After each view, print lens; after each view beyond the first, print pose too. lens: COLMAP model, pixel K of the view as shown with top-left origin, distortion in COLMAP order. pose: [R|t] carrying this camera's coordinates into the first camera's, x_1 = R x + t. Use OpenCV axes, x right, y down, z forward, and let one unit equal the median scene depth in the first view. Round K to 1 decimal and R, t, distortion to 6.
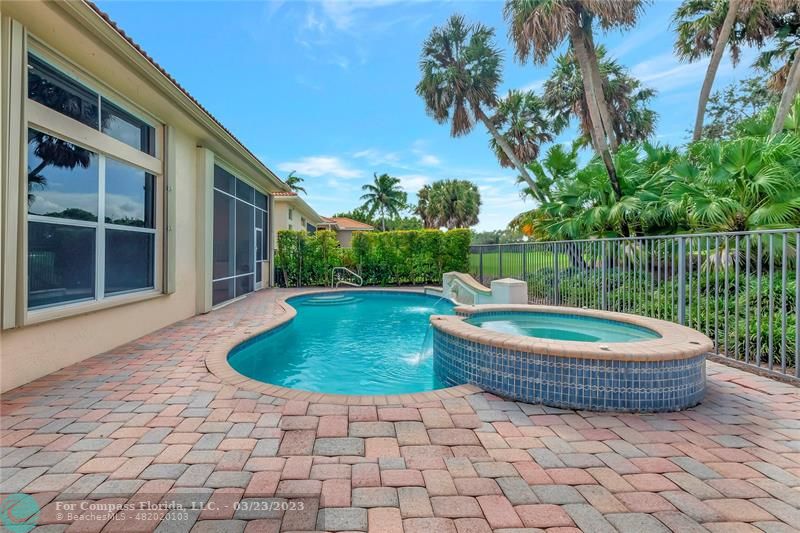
lens RADIAL K [[356.0, 0, 358.4], [0, 356.0, 256.7], [0, 0, 1]] dist [-0.003105, -0.000305]
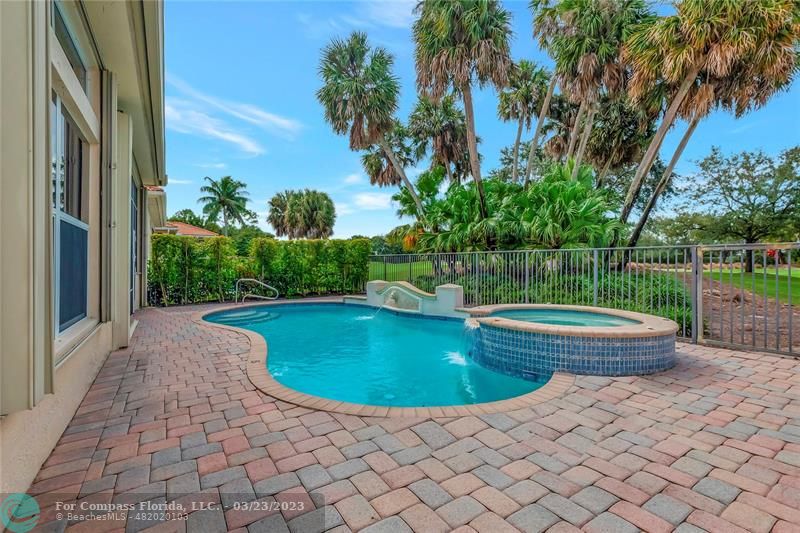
lens RADIAL K [[356.0, 0, 396.5], [0, 356.0, 262.6], [0, 0, 1]] dist [-0.003105, -0.000305]
pose [[0.860962, -0.001316, 0.508667, -0.150977], [0.007807, 0.999913, -0.010628, 0.001595], [-0.508609, 0.013121, 0.860898, 0.053521]]
